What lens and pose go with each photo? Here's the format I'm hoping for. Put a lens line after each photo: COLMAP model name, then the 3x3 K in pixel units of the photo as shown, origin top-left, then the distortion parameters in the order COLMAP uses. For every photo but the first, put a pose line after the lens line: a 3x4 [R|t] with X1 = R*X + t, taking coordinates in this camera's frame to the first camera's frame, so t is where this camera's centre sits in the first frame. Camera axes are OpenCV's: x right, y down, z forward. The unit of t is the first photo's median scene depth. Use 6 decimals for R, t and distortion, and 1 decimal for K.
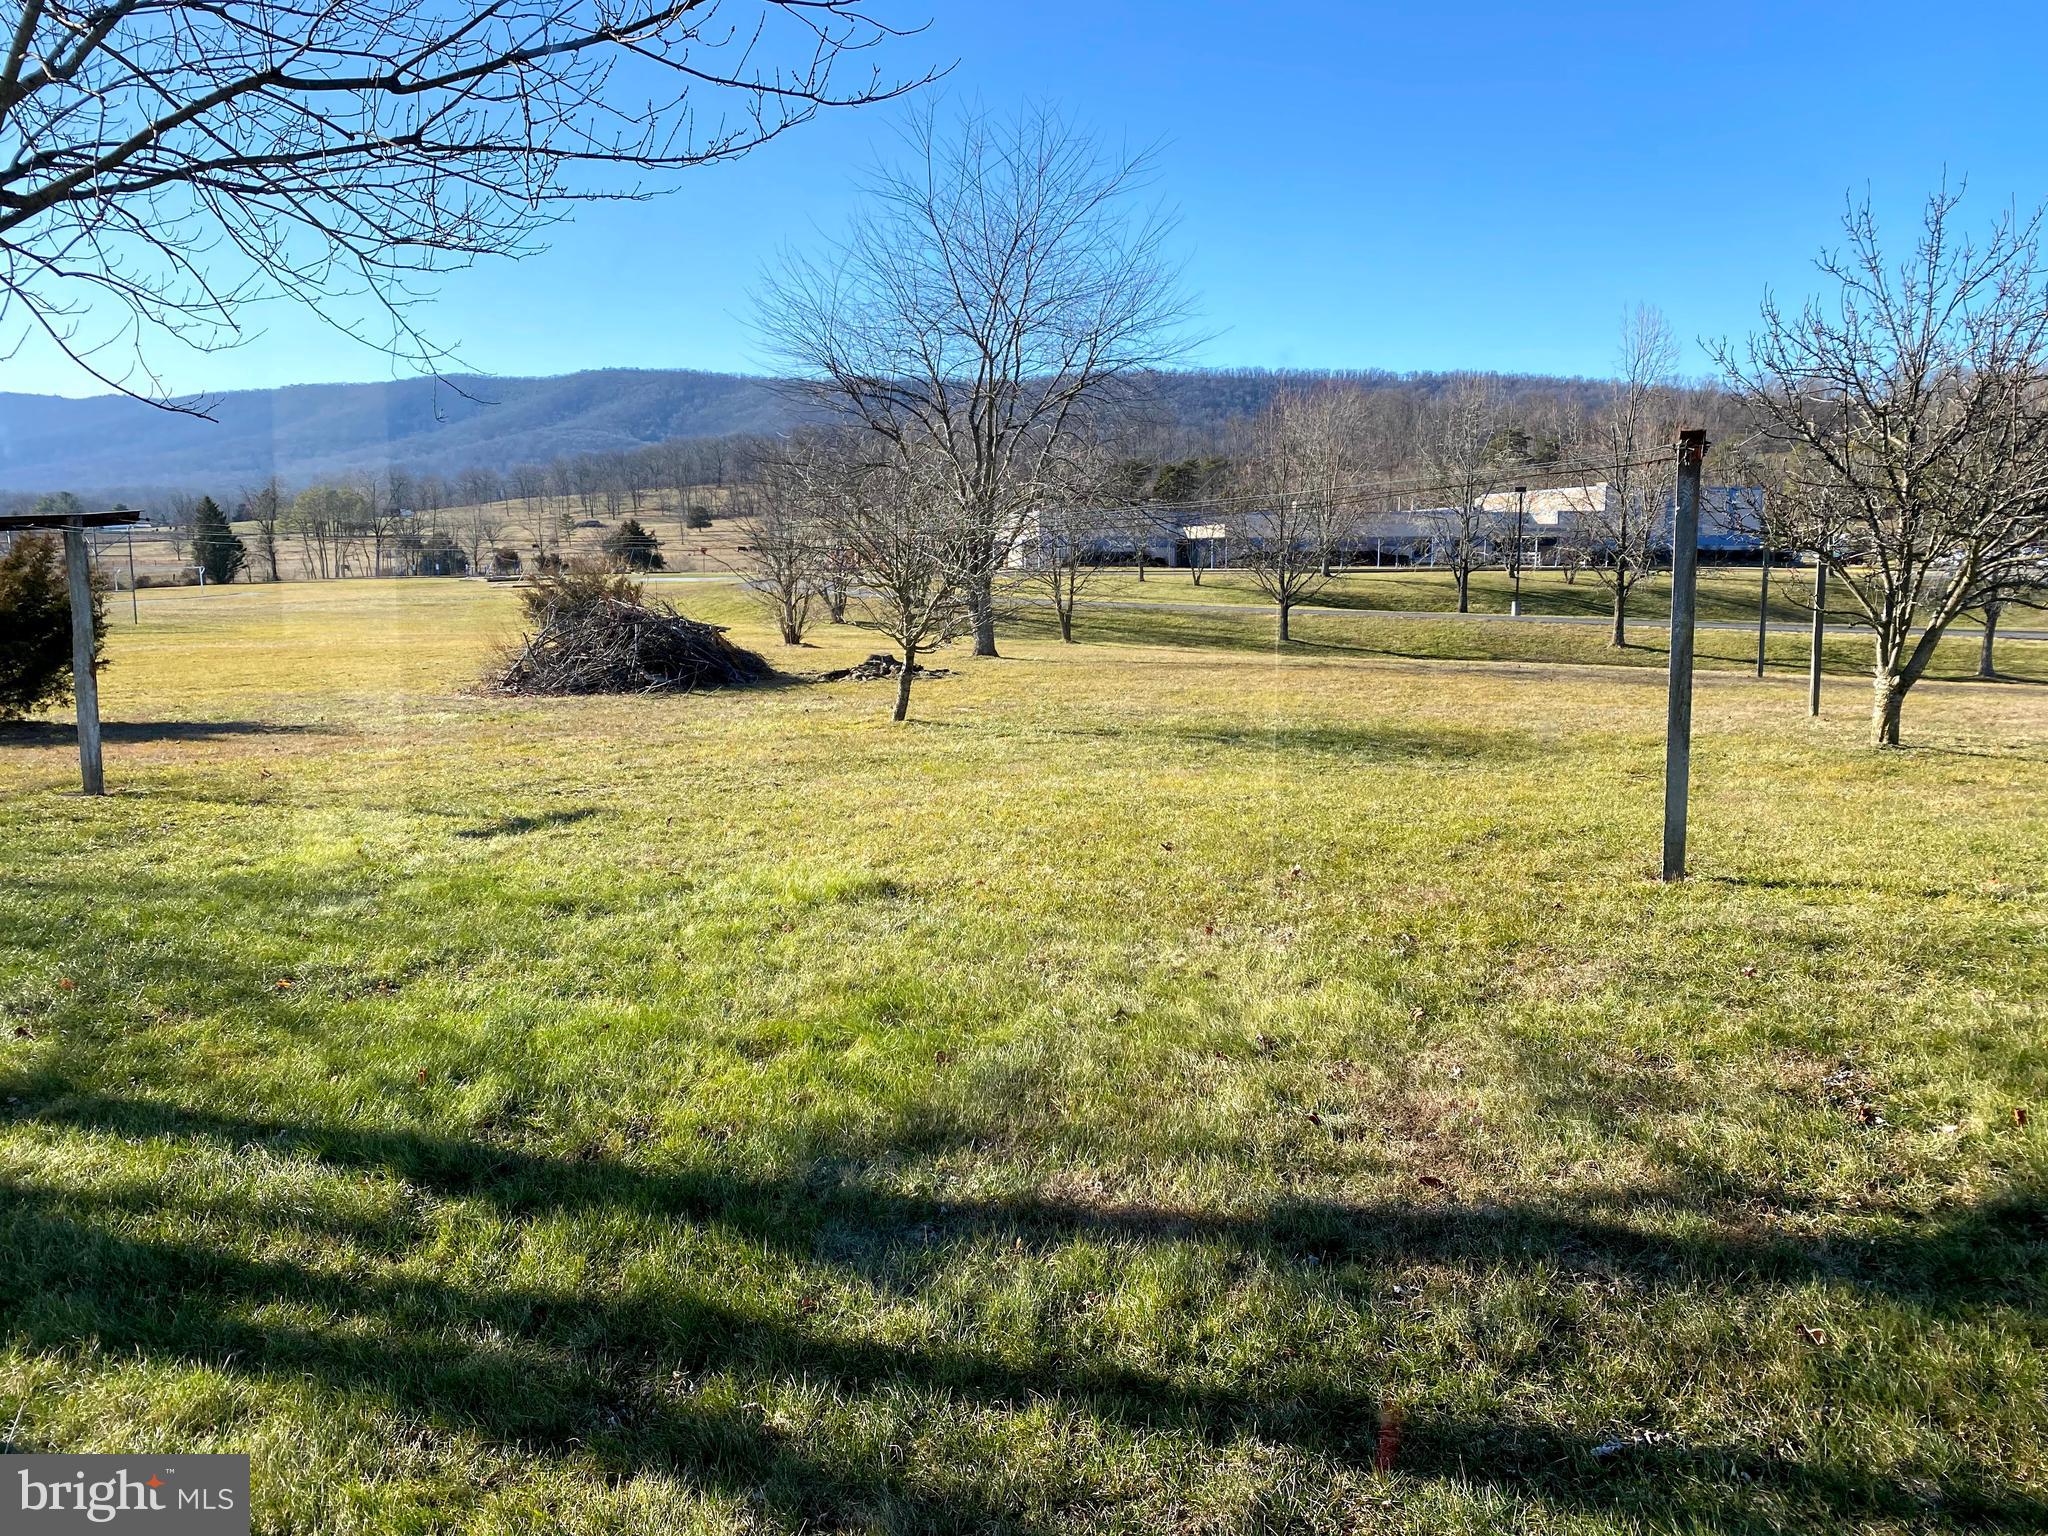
lens RADIAL K [[1551.5, 0, 1024.6], [0, 1551.5, 766.5], [0, 0, 1]] dist [0.035089, -0.038769]
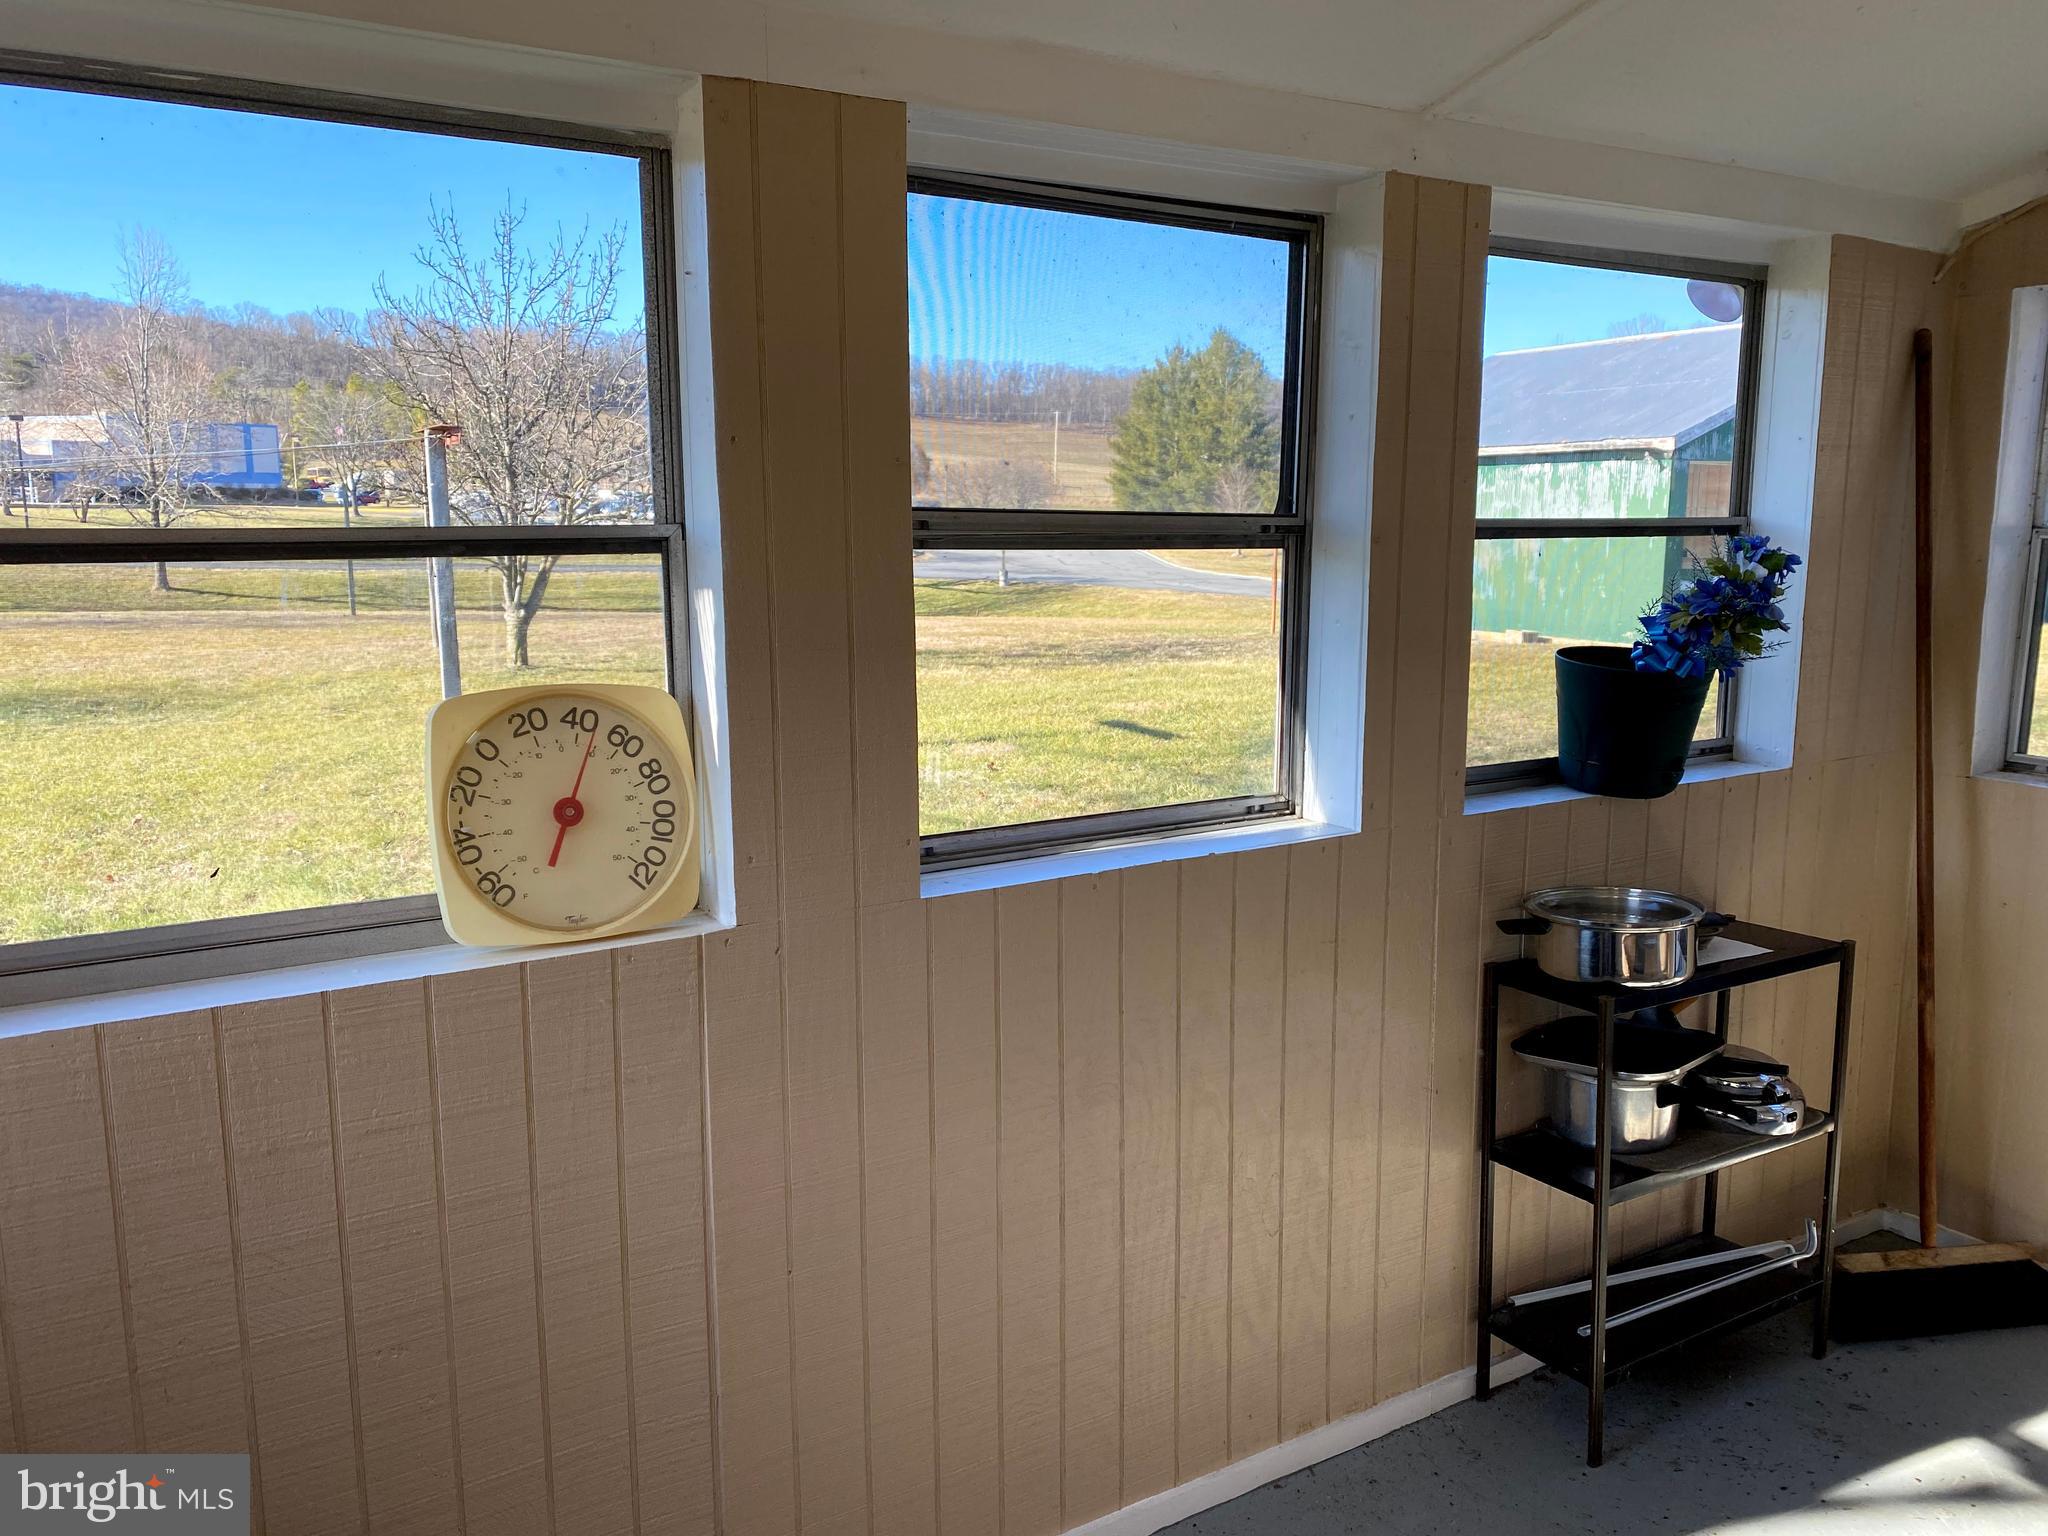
lens RADIAL K [[1551.5, 0, 1026.5], [0, 1551.5, 771.7], [0, 0, 1]] dist [0.035089, -0.038769]
pose [[0.638561, -0.128175, 0.758822, -0.130563], [0.095645, 0.991606, 0.087008, 0.000079], [-0.763605, 0.017017, 0.645460, -0.087154]]
